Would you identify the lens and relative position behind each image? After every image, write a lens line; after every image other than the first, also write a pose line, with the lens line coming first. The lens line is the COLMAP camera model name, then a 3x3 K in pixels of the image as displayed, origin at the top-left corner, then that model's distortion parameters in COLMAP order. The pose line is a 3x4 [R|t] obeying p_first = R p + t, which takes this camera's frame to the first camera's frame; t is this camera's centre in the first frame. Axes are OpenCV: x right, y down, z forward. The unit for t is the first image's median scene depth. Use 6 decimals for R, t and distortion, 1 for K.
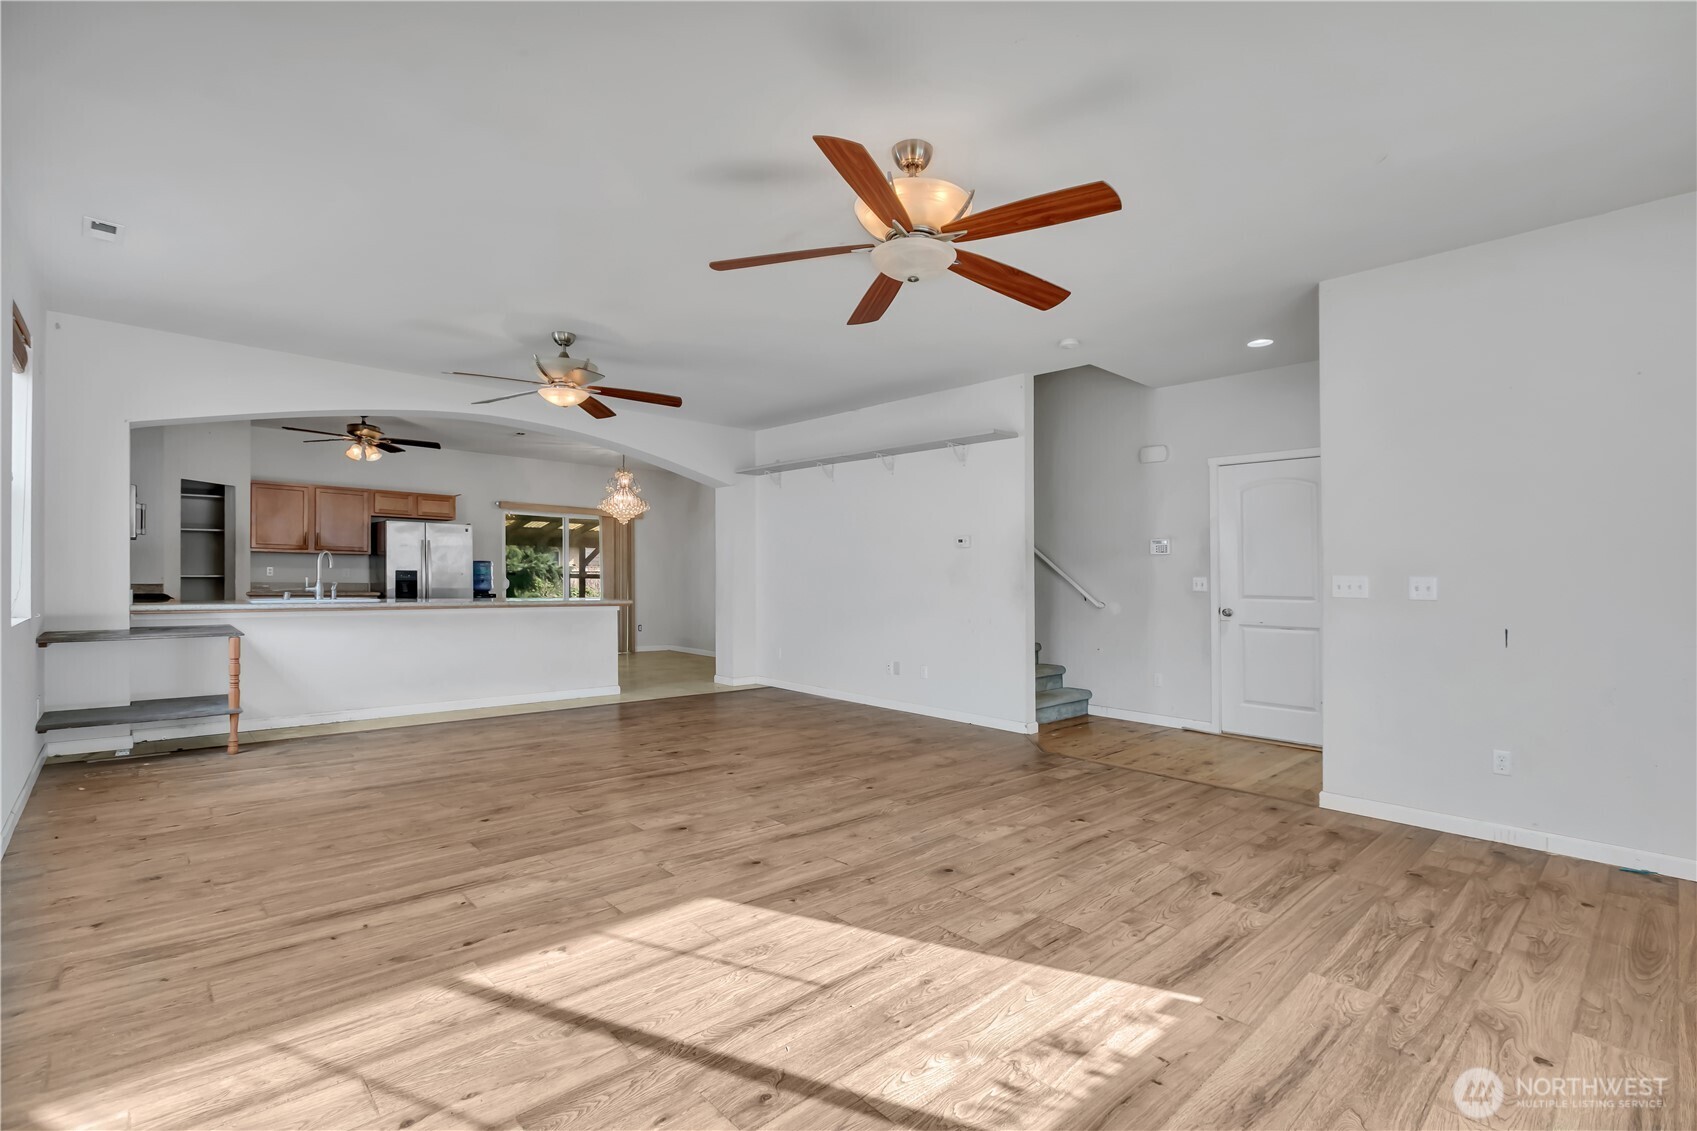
lens RADIAL K [[780.4, 0, 849.2], [0, 780.4, 568.6], [0, 0, 1]] dist [-0.001303, 0.001560]
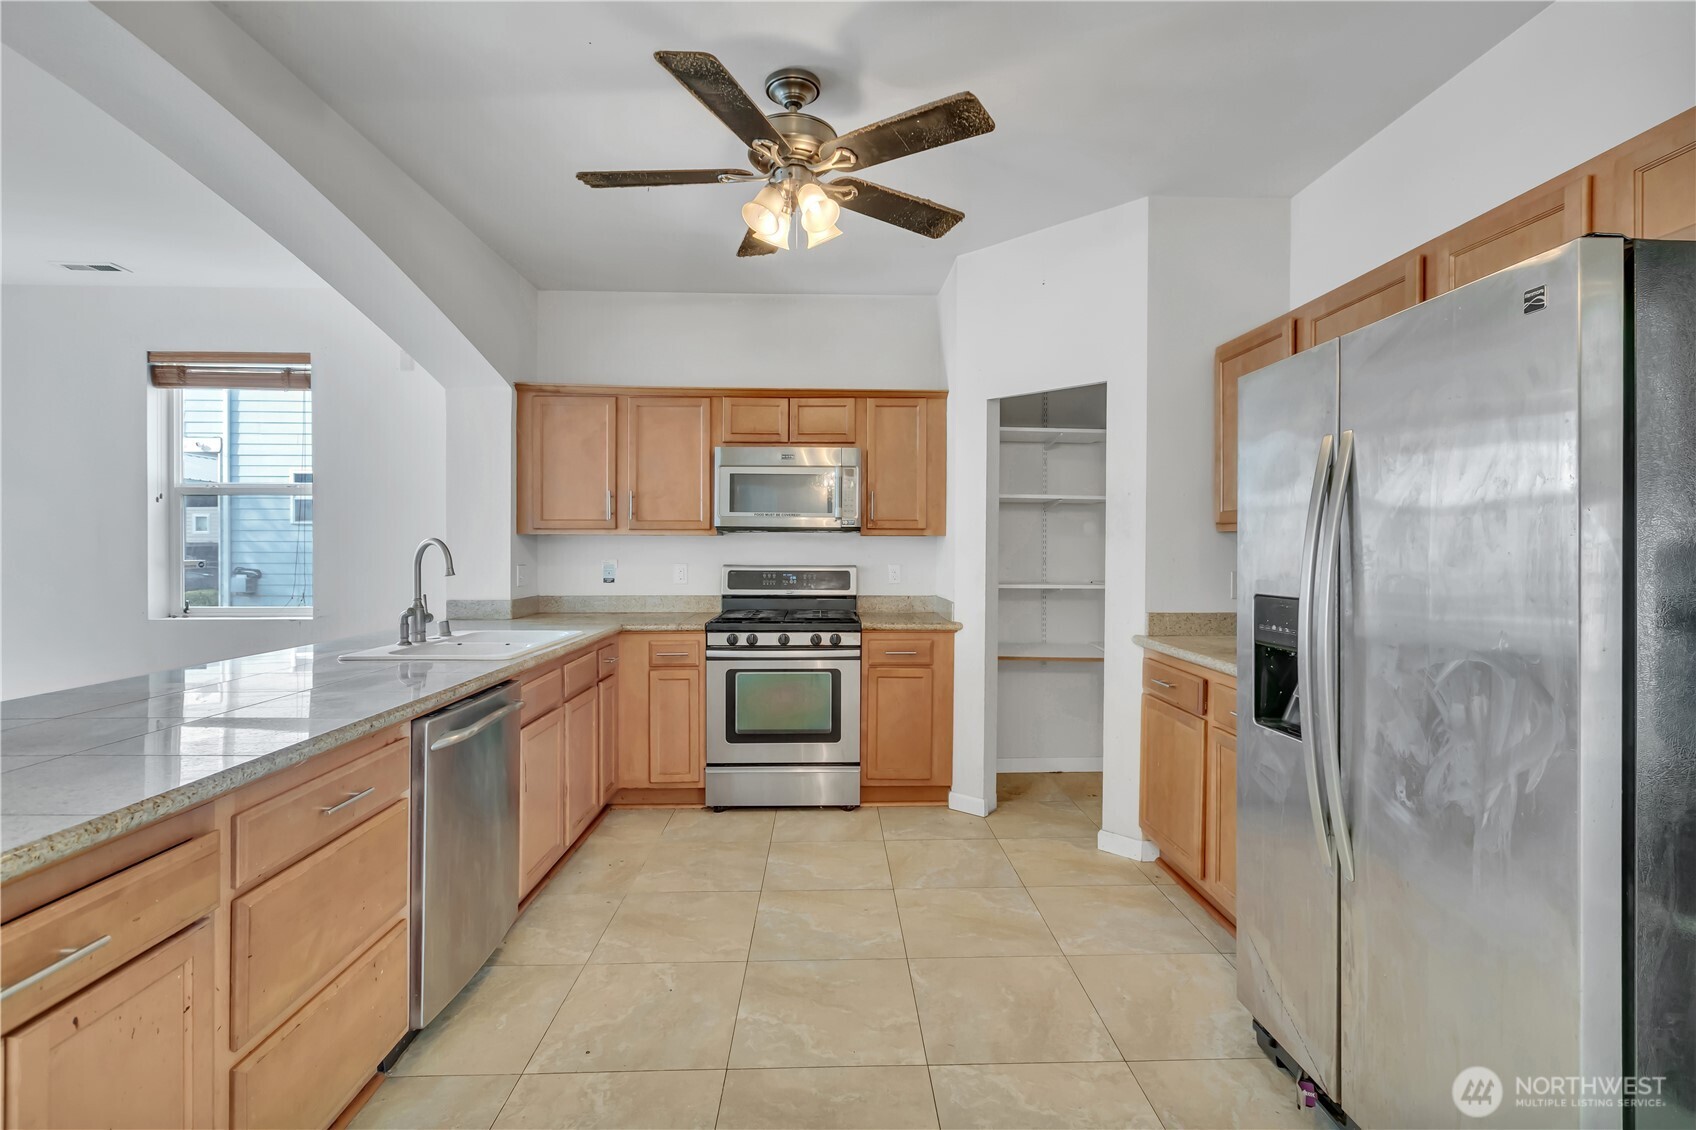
lens RADIAL K [[779.9, 0, 853.8], [0, 779.9, 558.6], [0, 0, 1]] dist [-0.001303, 0.001560]
pose [[-0.649601, -0.007438, -0.760239, -0.330028], [-0.004095, 0.999972, -0.006284, -0.006004], [0.760264, -0.000969, -0.649613, 1.025135]]
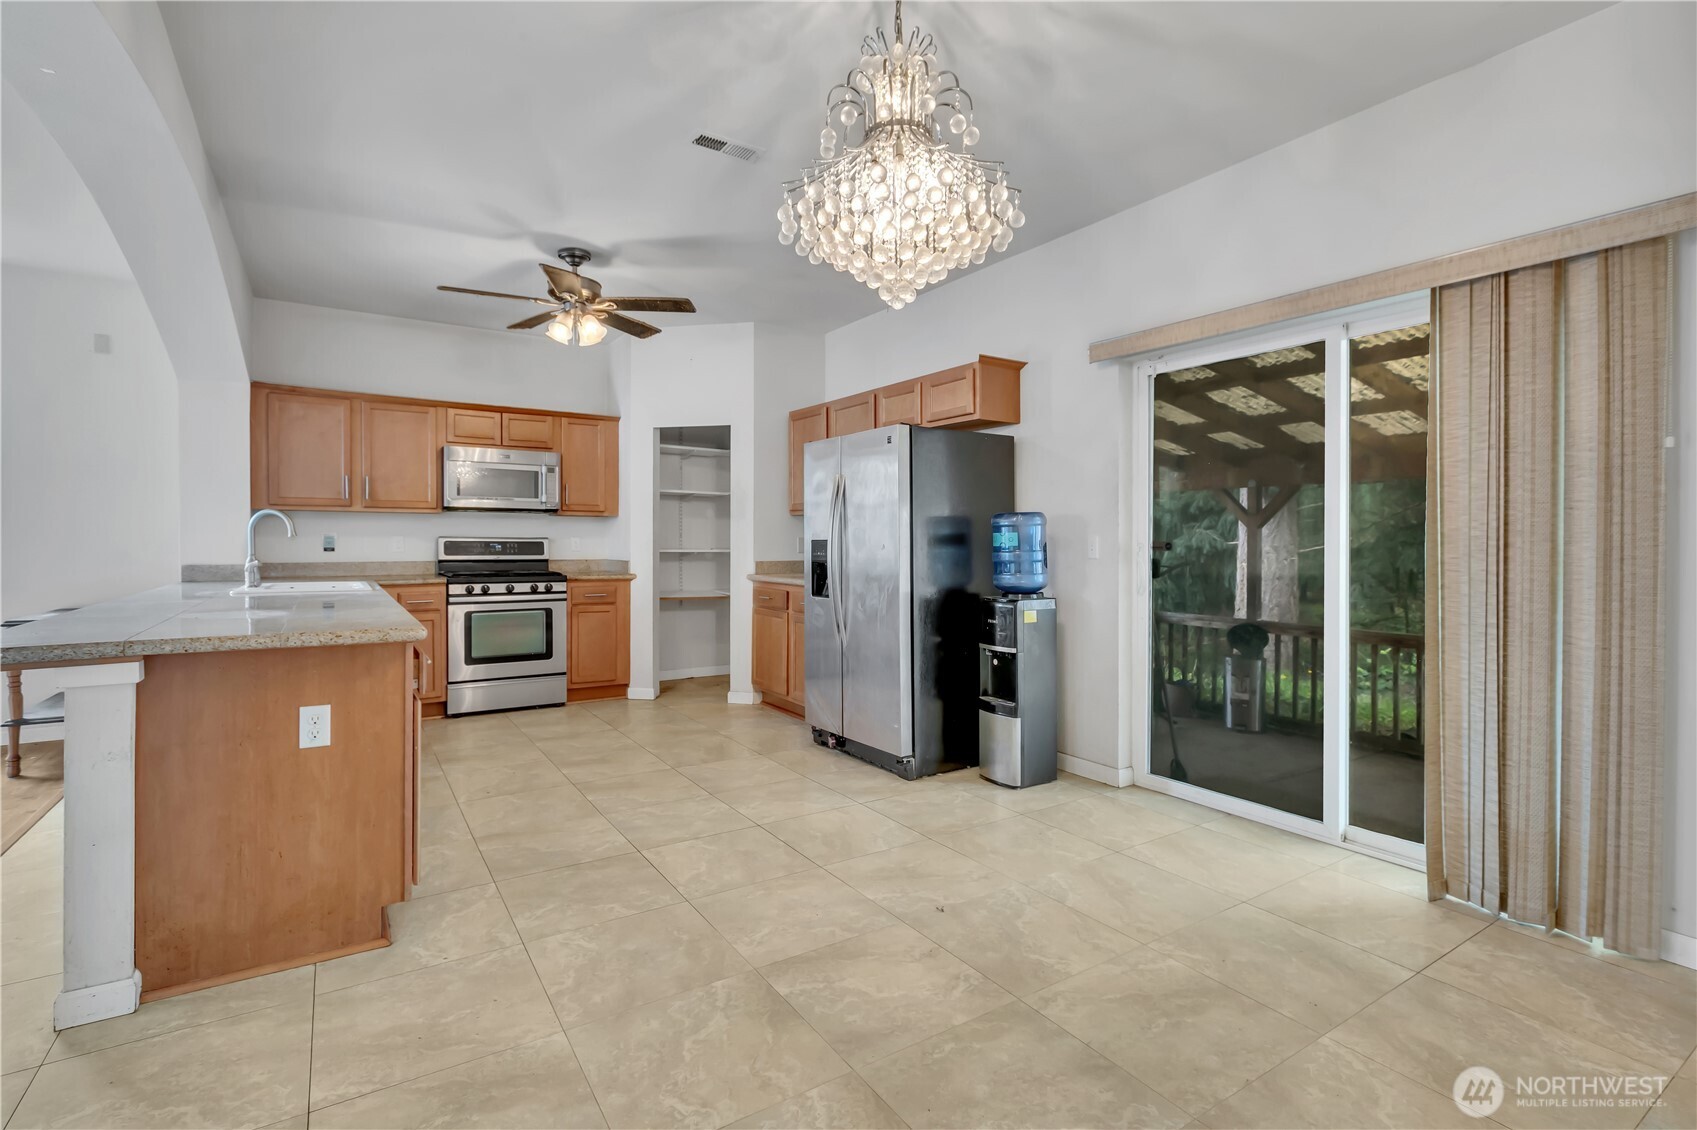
lens RADIAL K [[799.7, 0, 859.6], [0, 799.7, 557.3], [0, 0, 1]] dist [0.001074, -0.000936]
pose [[-0.161207, 0.003854, -0.986913, -0.075697], [0.004933, 0.999983, 0.003099, 0.011102], [0.986908, -0.004369, -0.161224, 1.080125]]
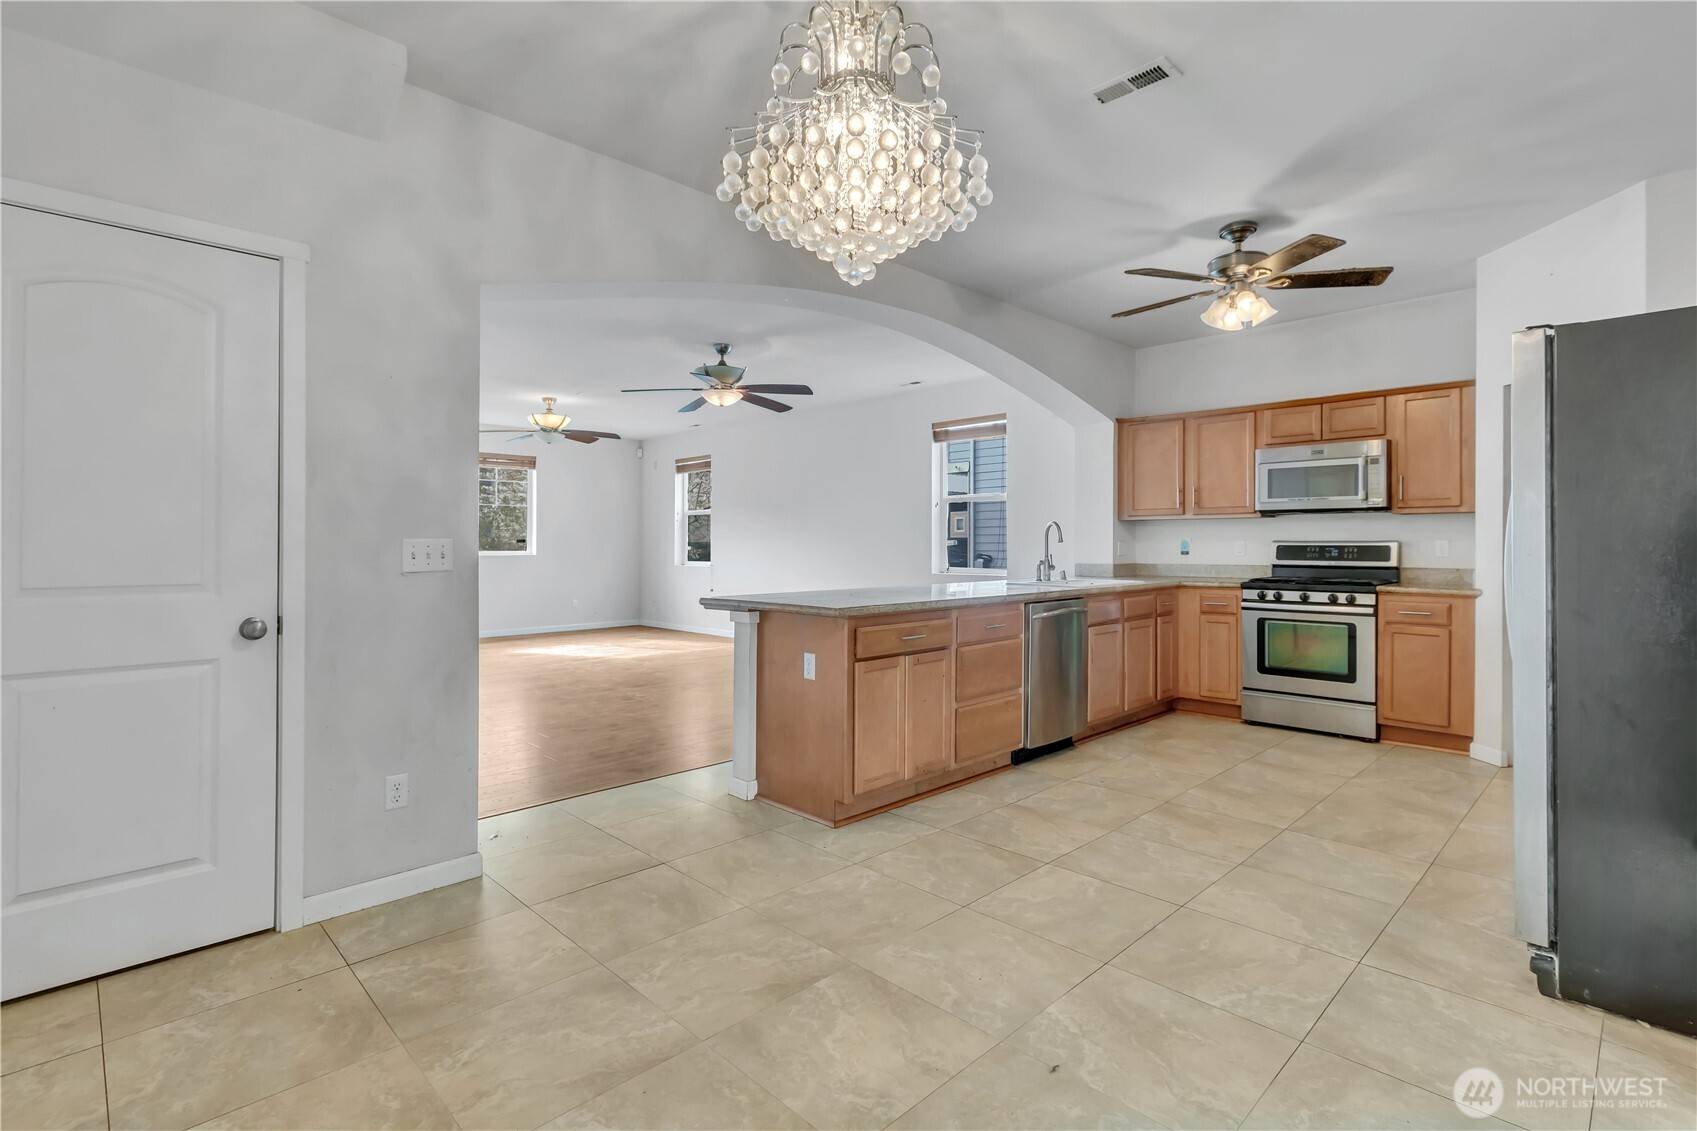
lens RADIAL K [[799.7, 0, 862.0], [0, 799.7, 552.1], [0, 0, 1]] dist [0.001074, -0.000936]
pose [[-0.998924, -0.013031, -0.044507, -0.297260], [-0.012995, 0.999915, -0.001104, 0.008757], [0.044518, -0.000525, -0.999008, 1.256670]]
